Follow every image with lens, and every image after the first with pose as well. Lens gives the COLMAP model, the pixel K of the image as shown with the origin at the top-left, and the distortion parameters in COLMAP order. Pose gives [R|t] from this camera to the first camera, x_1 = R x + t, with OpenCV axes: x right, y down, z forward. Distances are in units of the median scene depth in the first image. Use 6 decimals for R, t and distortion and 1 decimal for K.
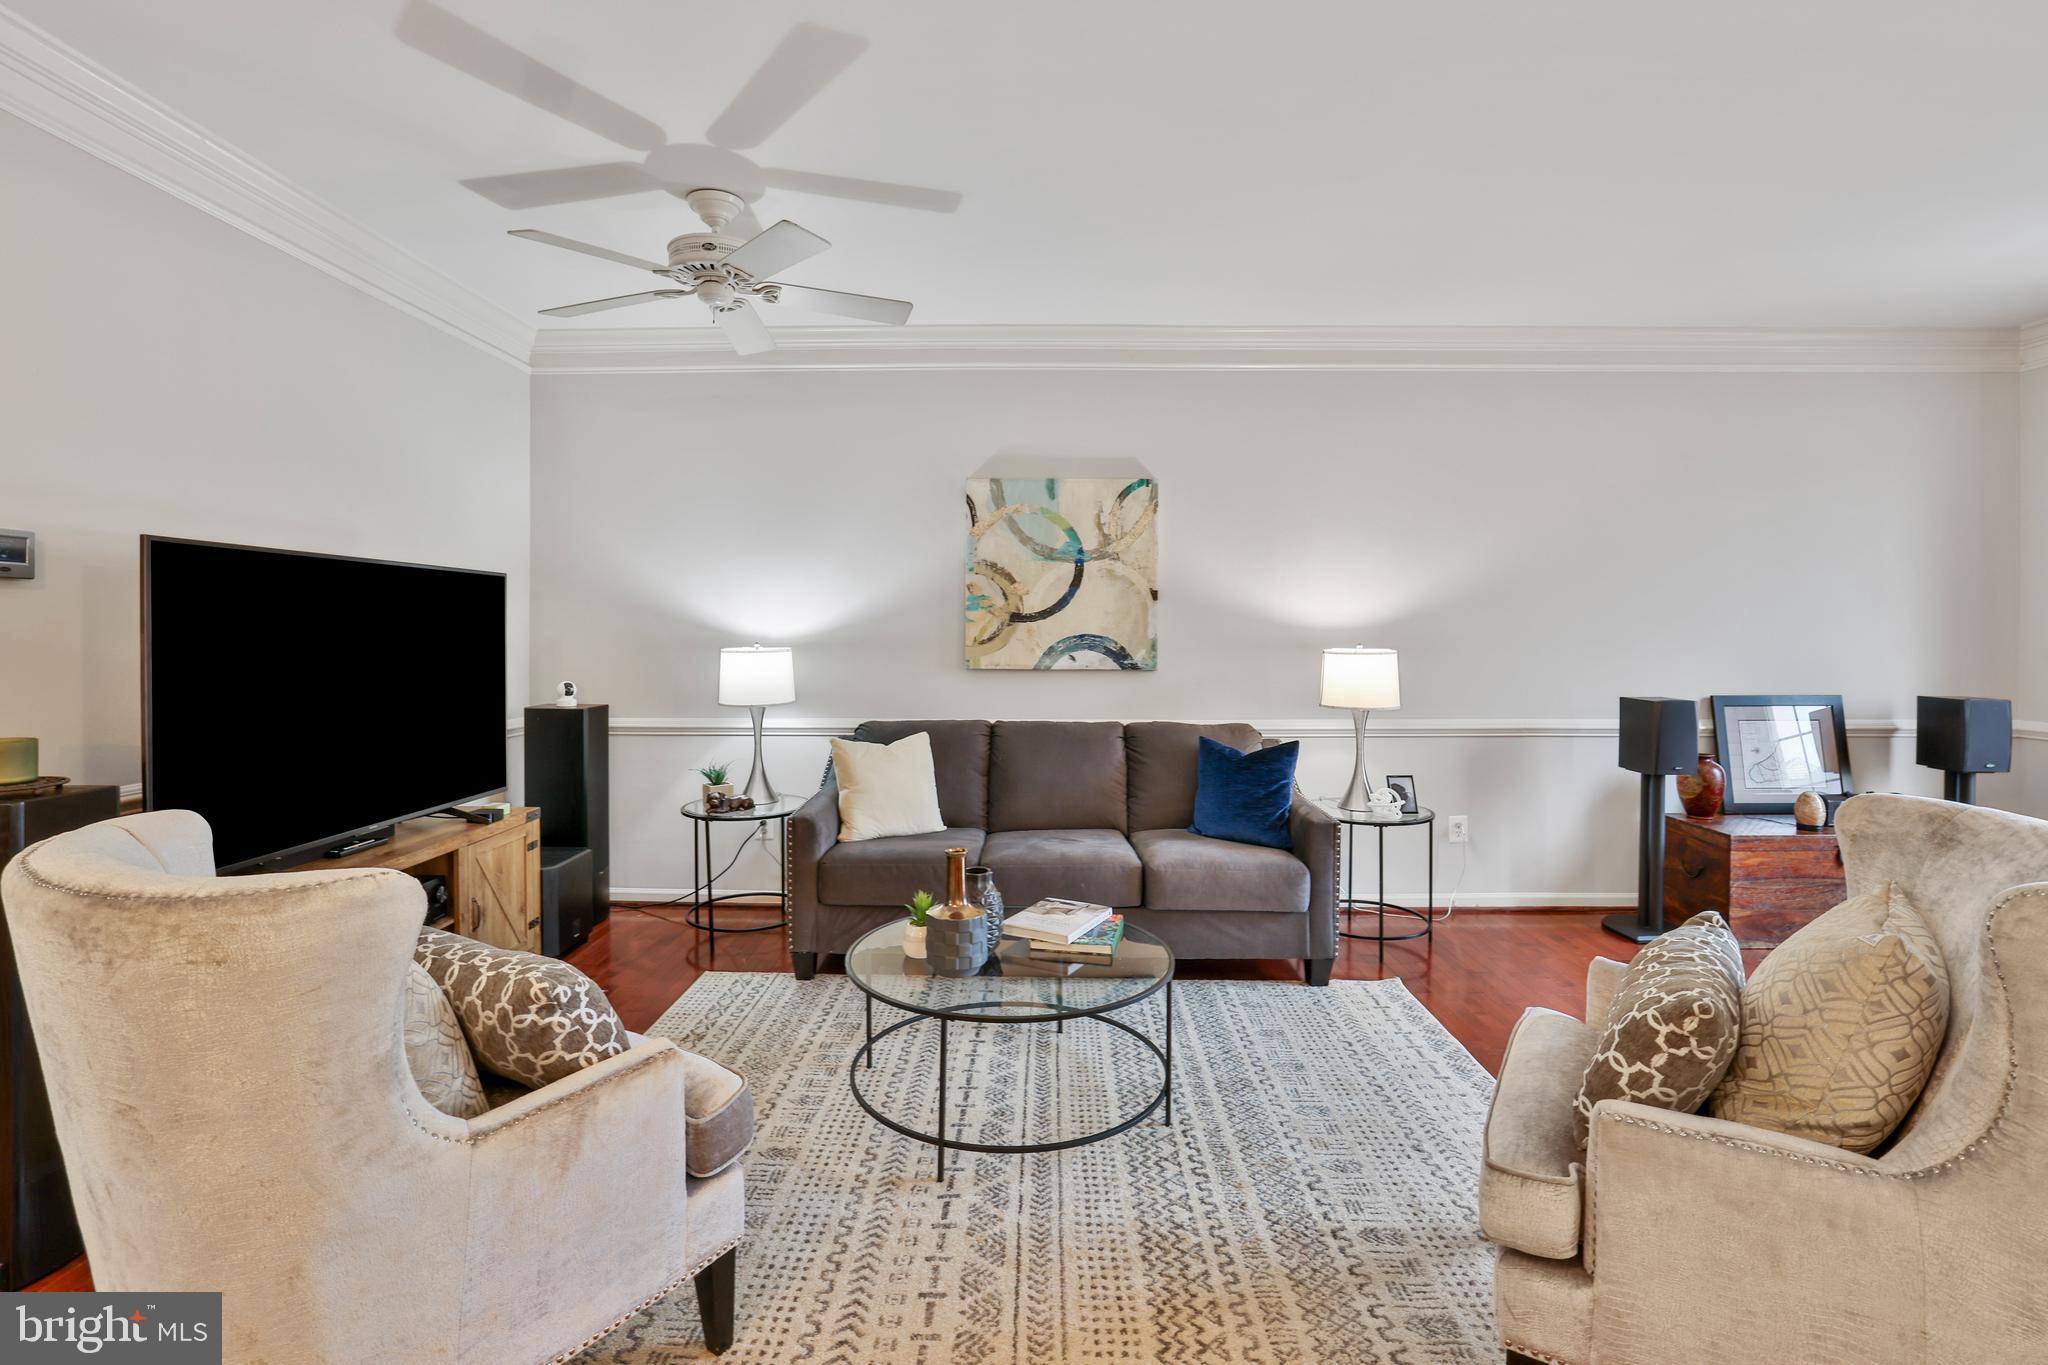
lens RADIAL K [[939.8, 0, 1015.5], [0, 939.8, 640.0], [0, 0, 1]] dist [-0.045771, 0.015924]
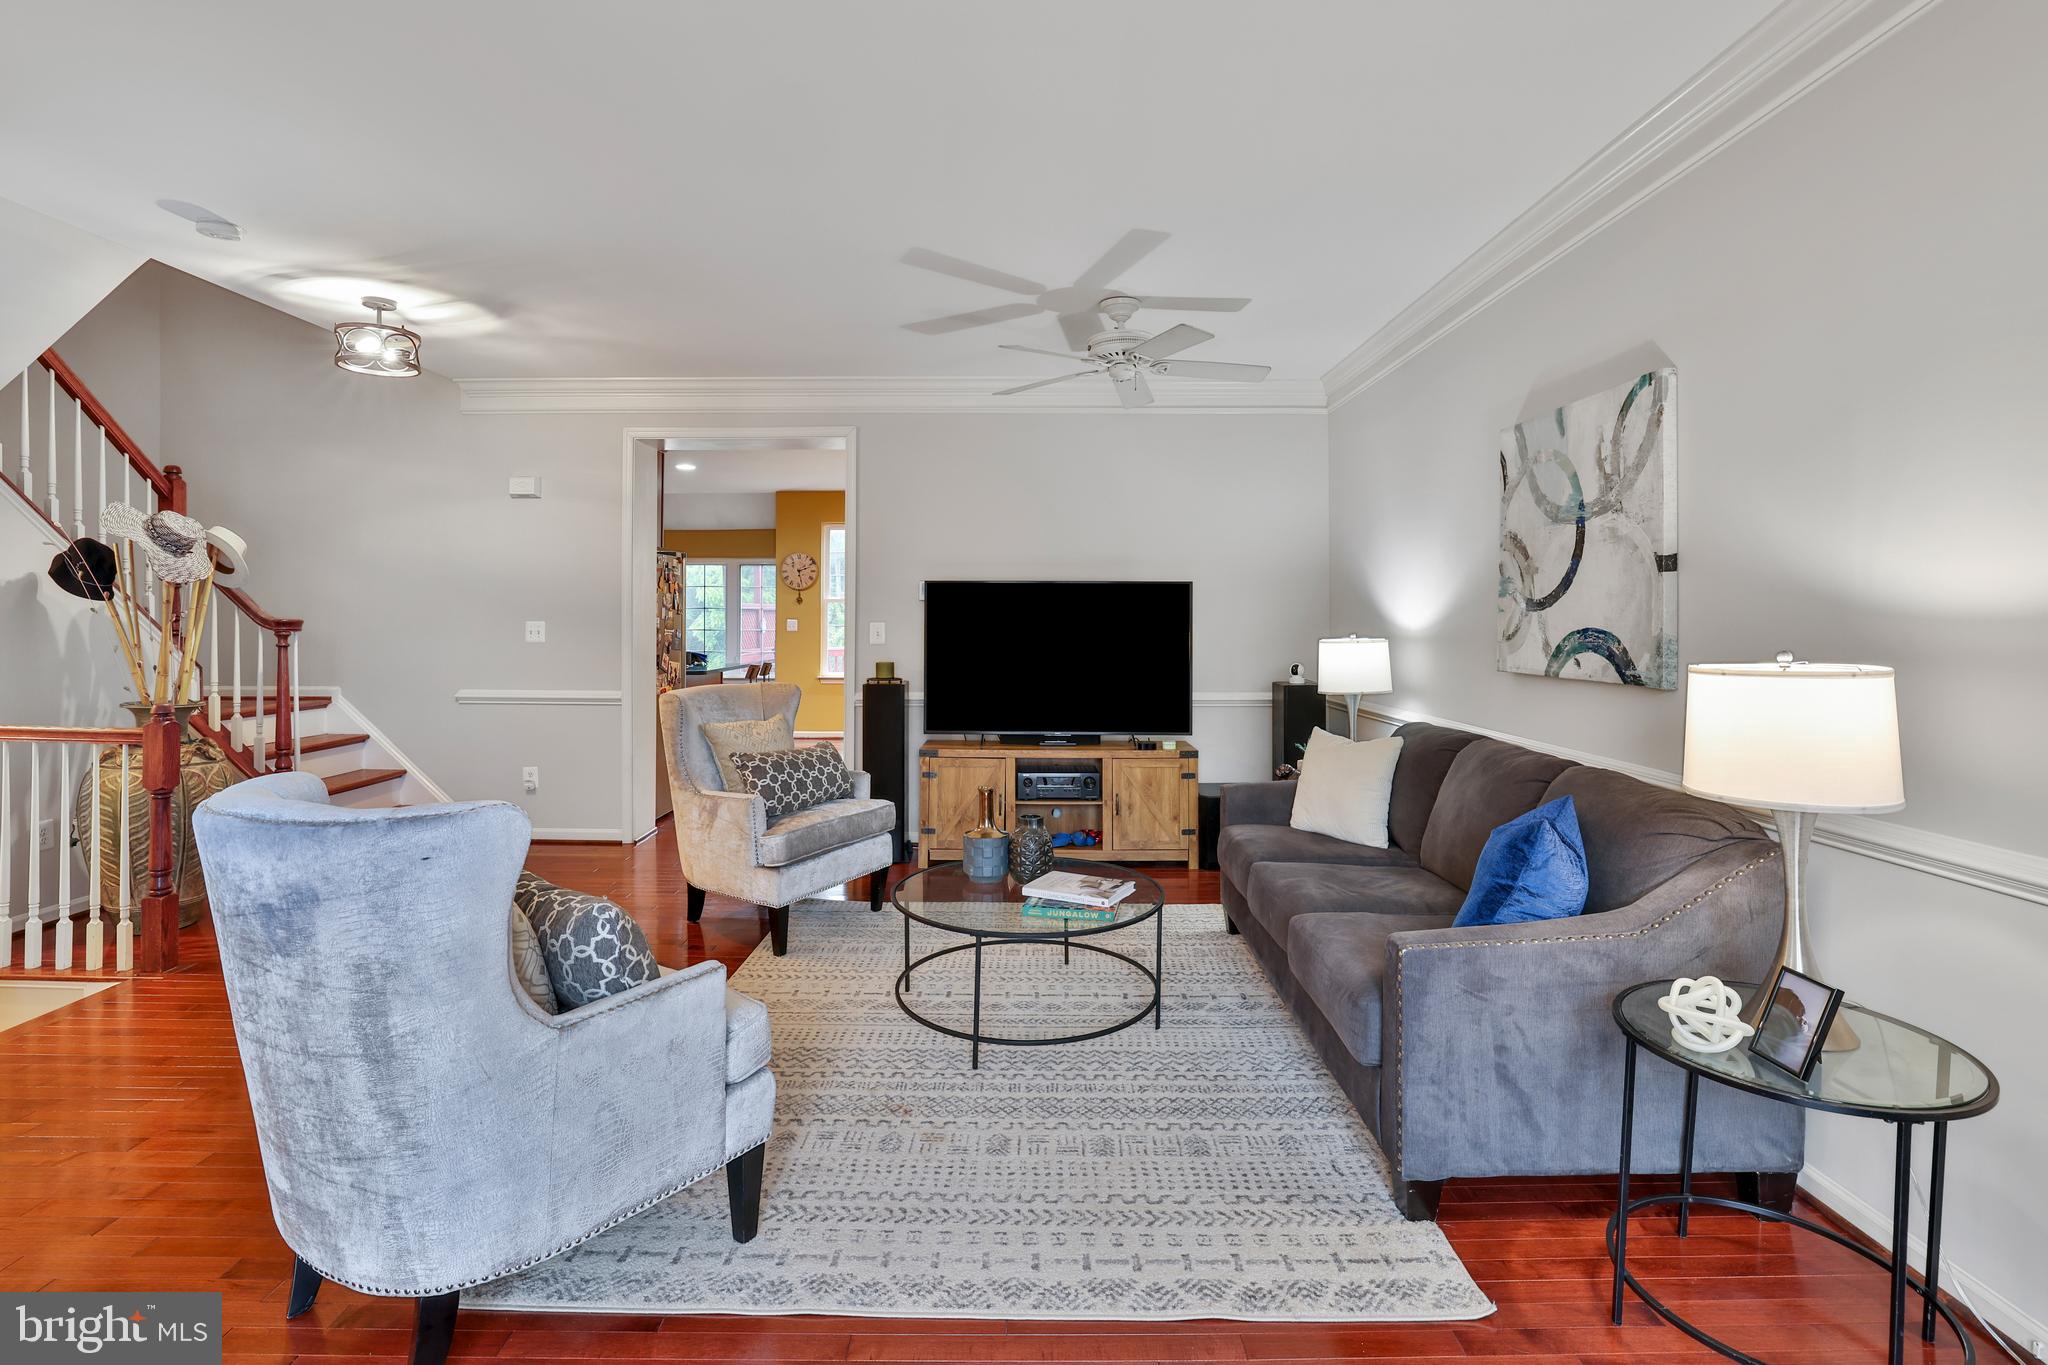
lens RADIAL K [[939.8, 0, 1026.8], [0, 939.8, 621.7], [0, 0, 1]] dist [-0.045771, 0.015924]
pose [[0.032025, -0.000974, -0.999487, 0.722777], [-0.012118, 0.999926, -0.001363, -0.004990], [0.999414, 0.012155, 0.032011, 0.579369]]
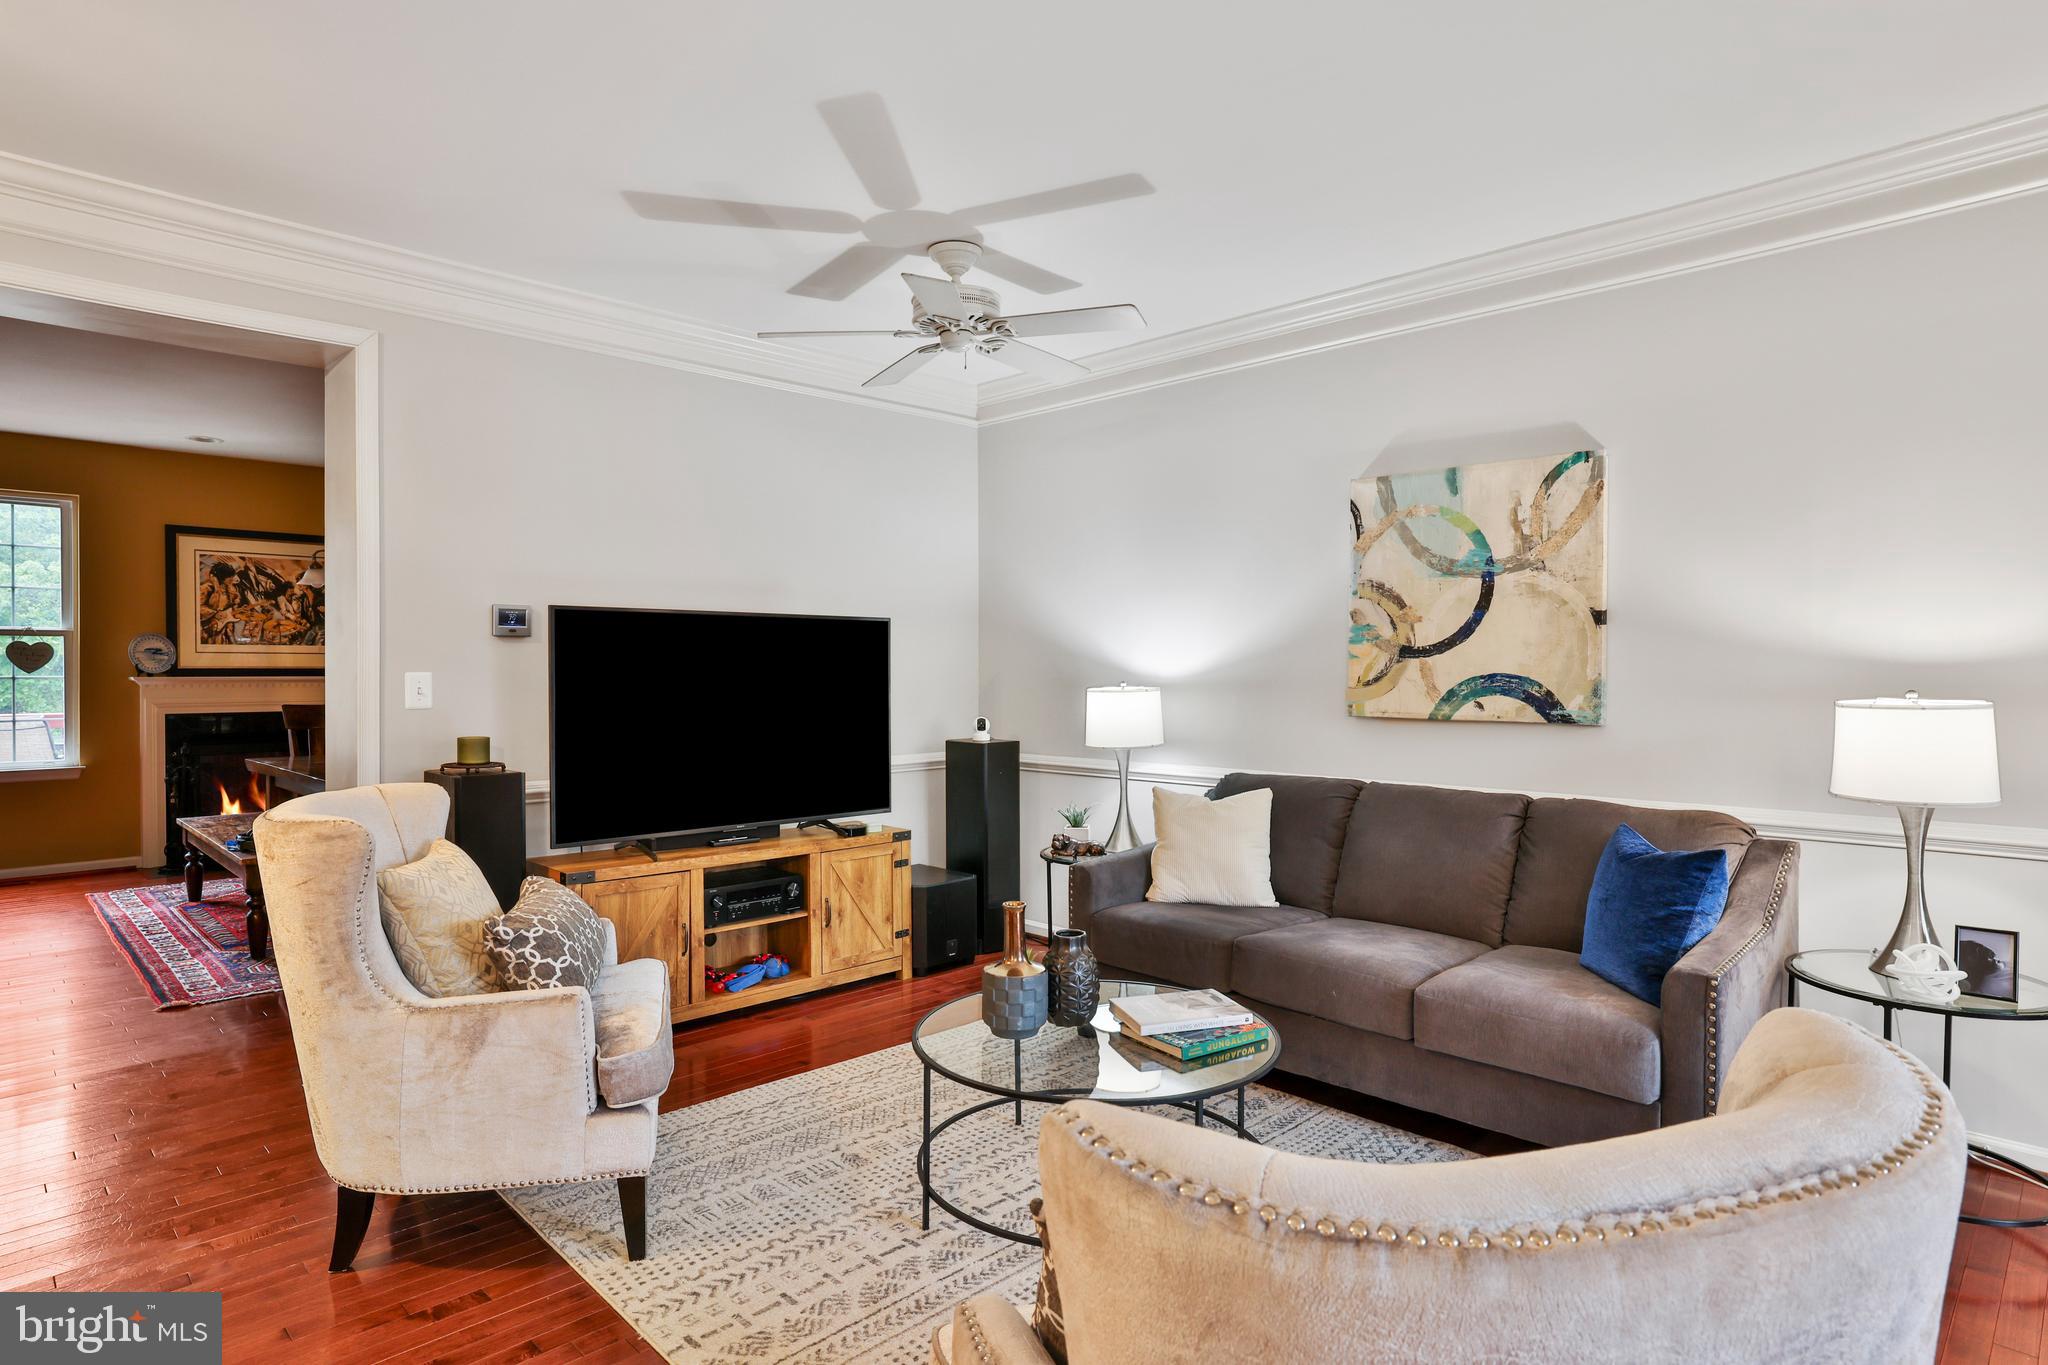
lens RADIAL K [[1113.8, 0, 1018.7], [0, 1113.8, 683.6], [0, 0, 1]] dist [-0.020387, 0.005774]
pose [[0.722613, 0.008884, -0.691196, 0.405827], [-0.005904, 0.999960, 0.006681, -0.001870], [0.691228, -0.000747, 0.722637, 0.111961]]
